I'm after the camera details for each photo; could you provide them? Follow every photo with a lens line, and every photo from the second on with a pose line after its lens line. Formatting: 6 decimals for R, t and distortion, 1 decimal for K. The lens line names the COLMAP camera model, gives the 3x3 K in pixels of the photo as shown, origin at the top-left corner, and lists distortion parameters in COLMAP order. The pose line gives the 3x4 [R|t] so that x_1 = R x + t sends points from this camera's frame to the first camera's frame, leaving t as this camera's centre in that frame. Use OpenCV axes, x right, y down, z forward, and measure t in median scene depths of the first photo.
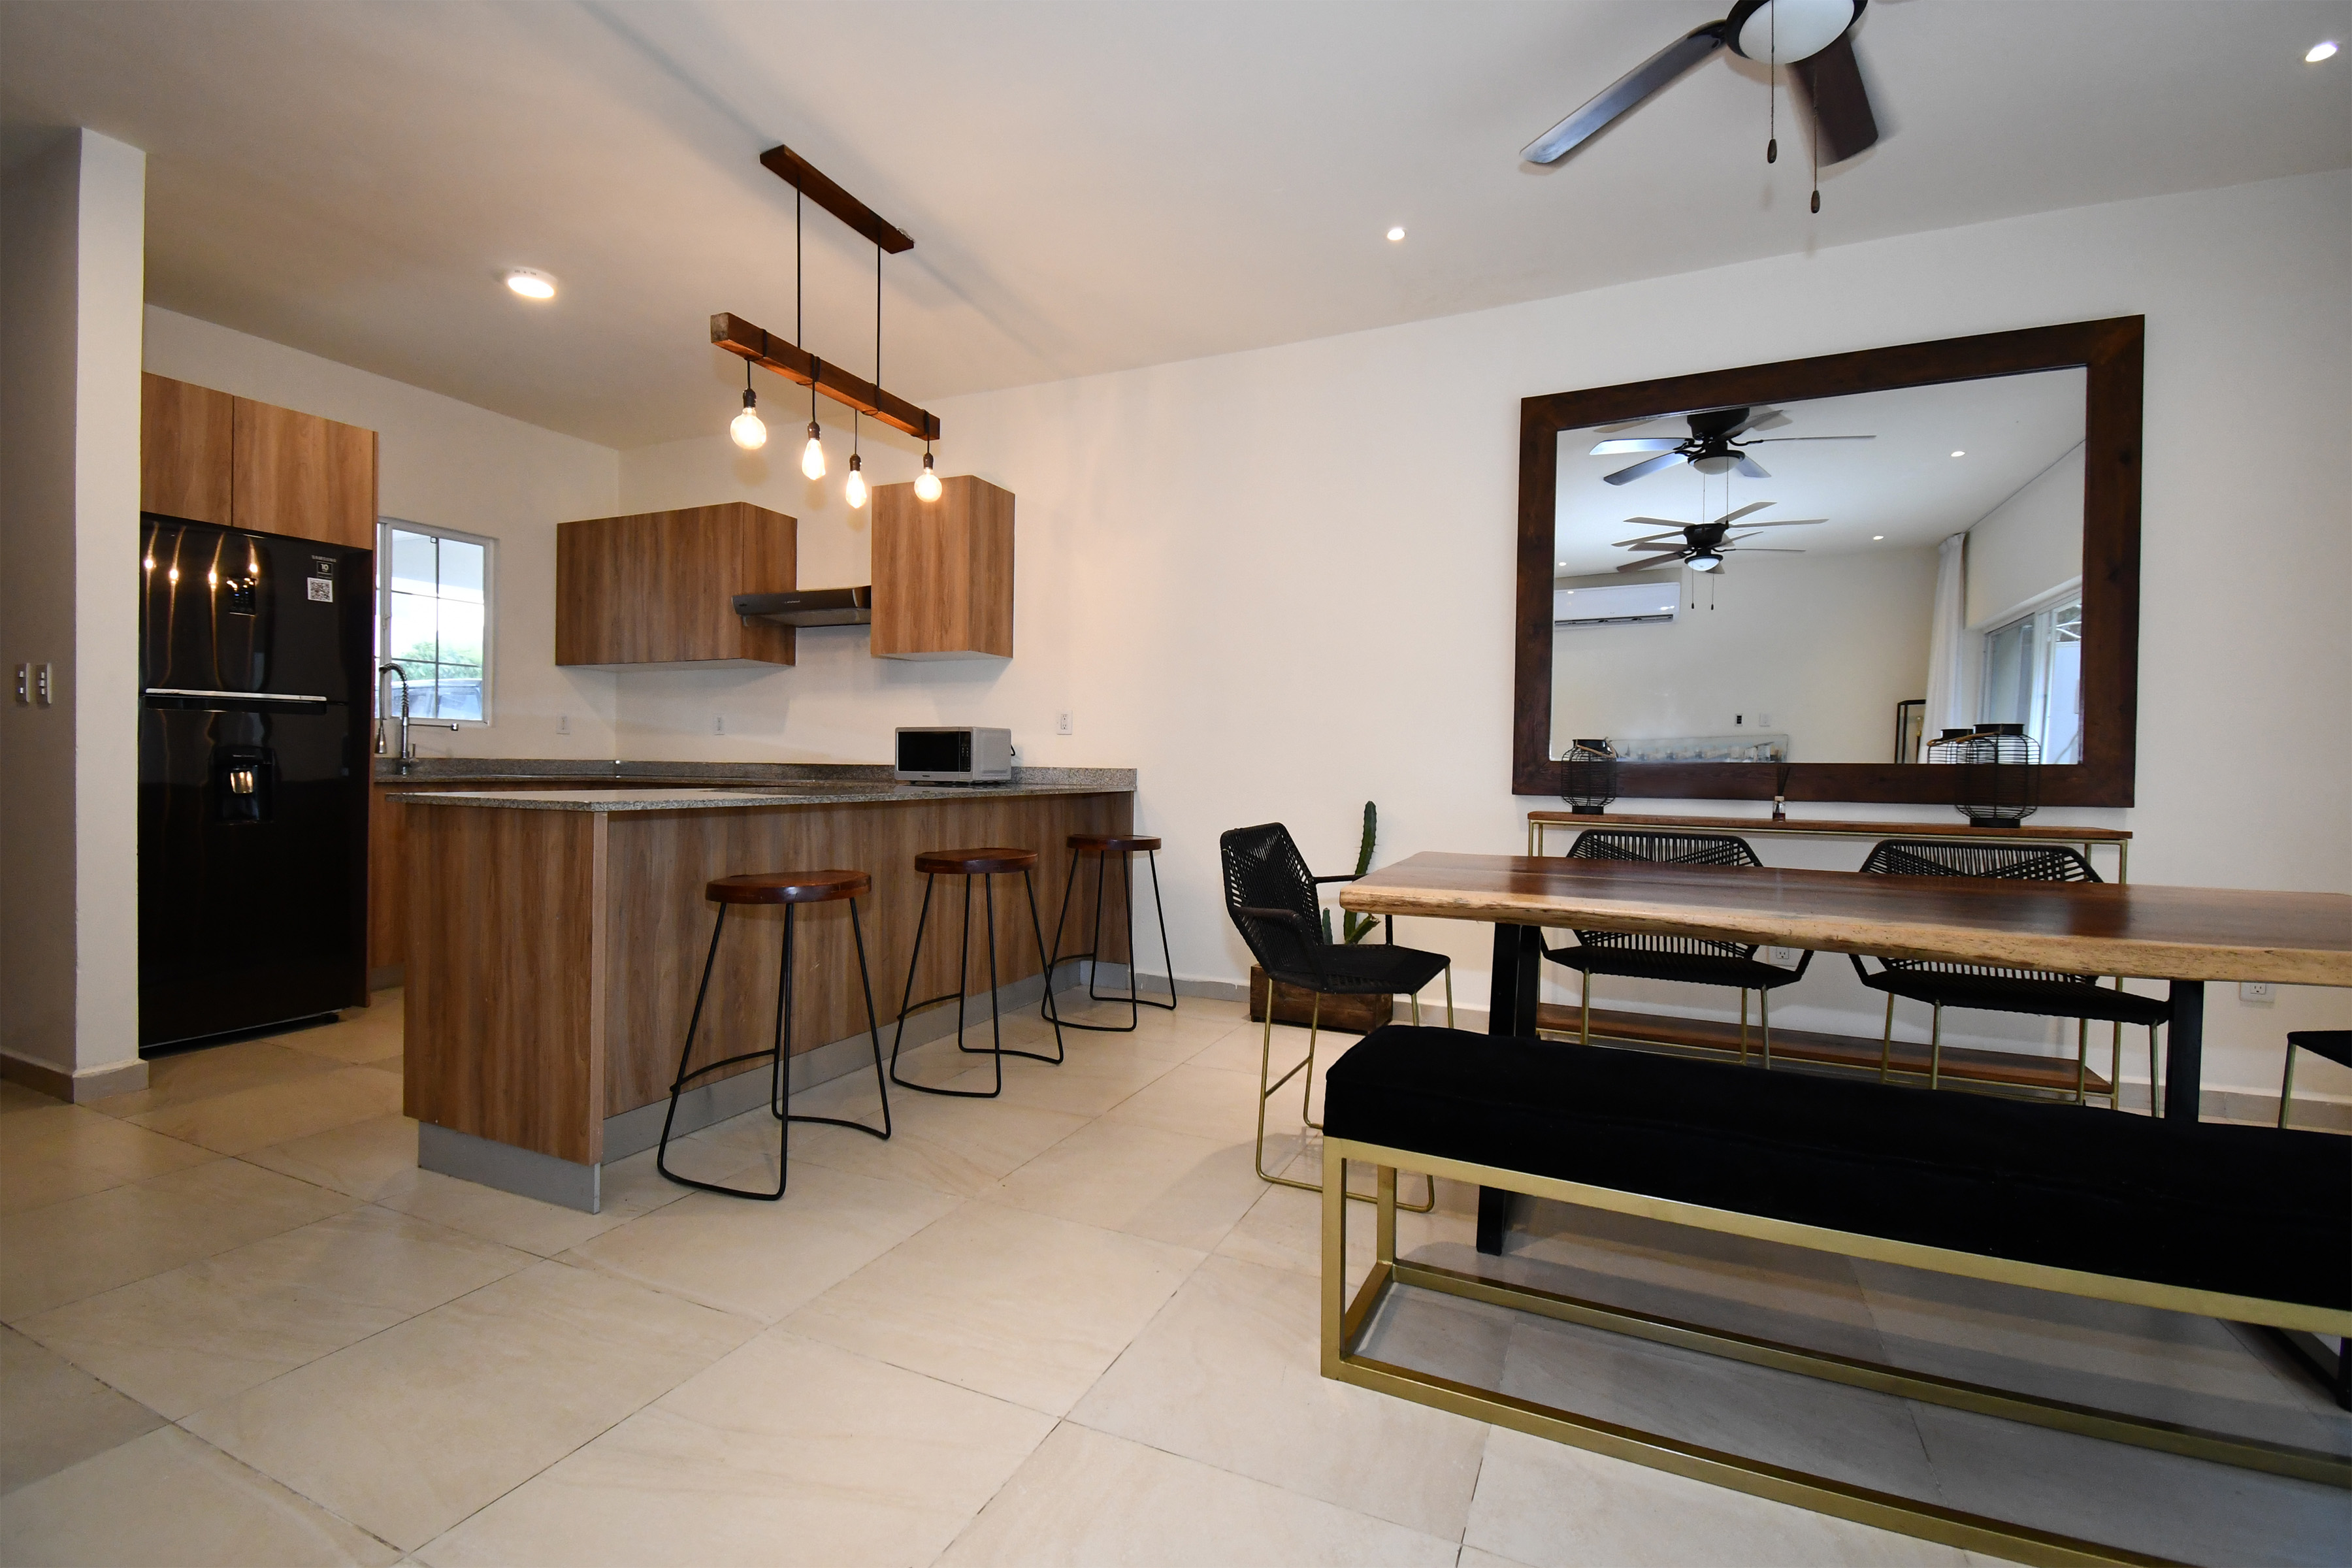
lens RADIAL K [[1045.2, 0, 1185.9], [0, 1045.2, 778.8], [0, 0, 1]] dist [0.022322, -0.013974]
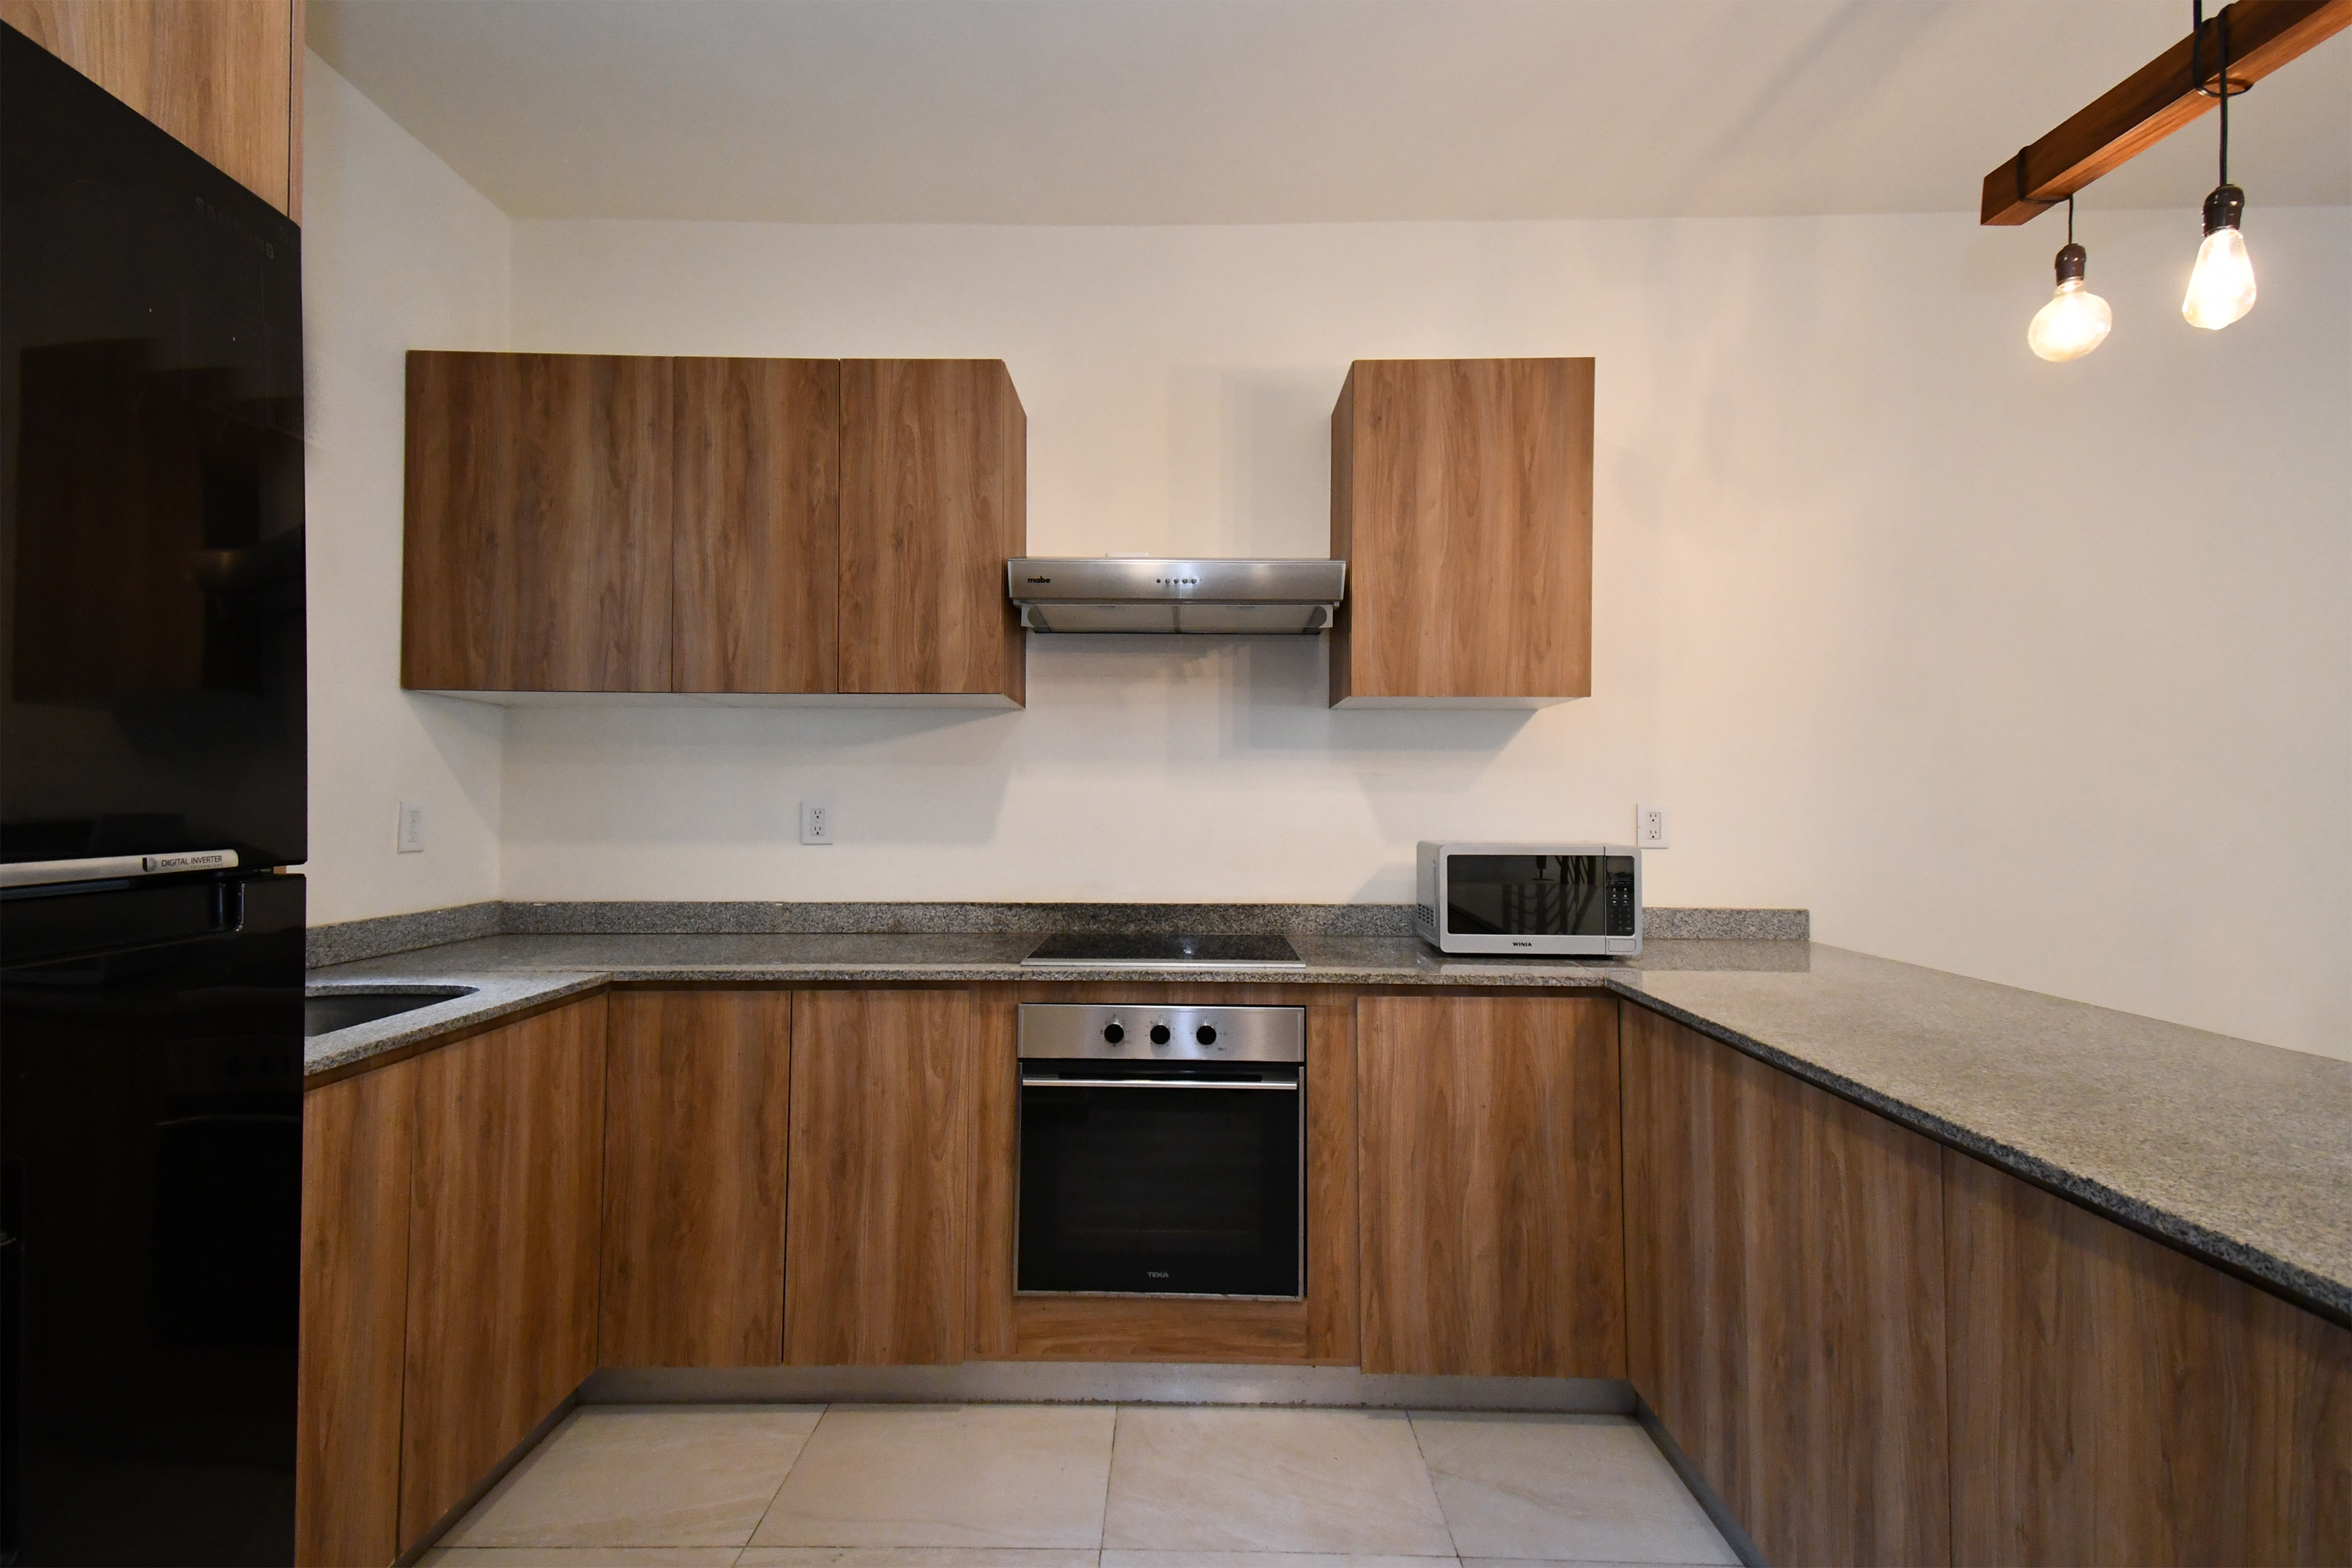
lens RADIAL K [[1129.5, 0, 1153.5], [0, 1129.5, 776.3], [0, 0, 1]] dist [0.037564, -0.013108]
pose [[0.912366, -0.000216, 0.409374, -0.744131], [0.013549, 0.999468, -0.029670, -0.081108], [-0.409150, 0.032616, 0.911884, 0.674731]]
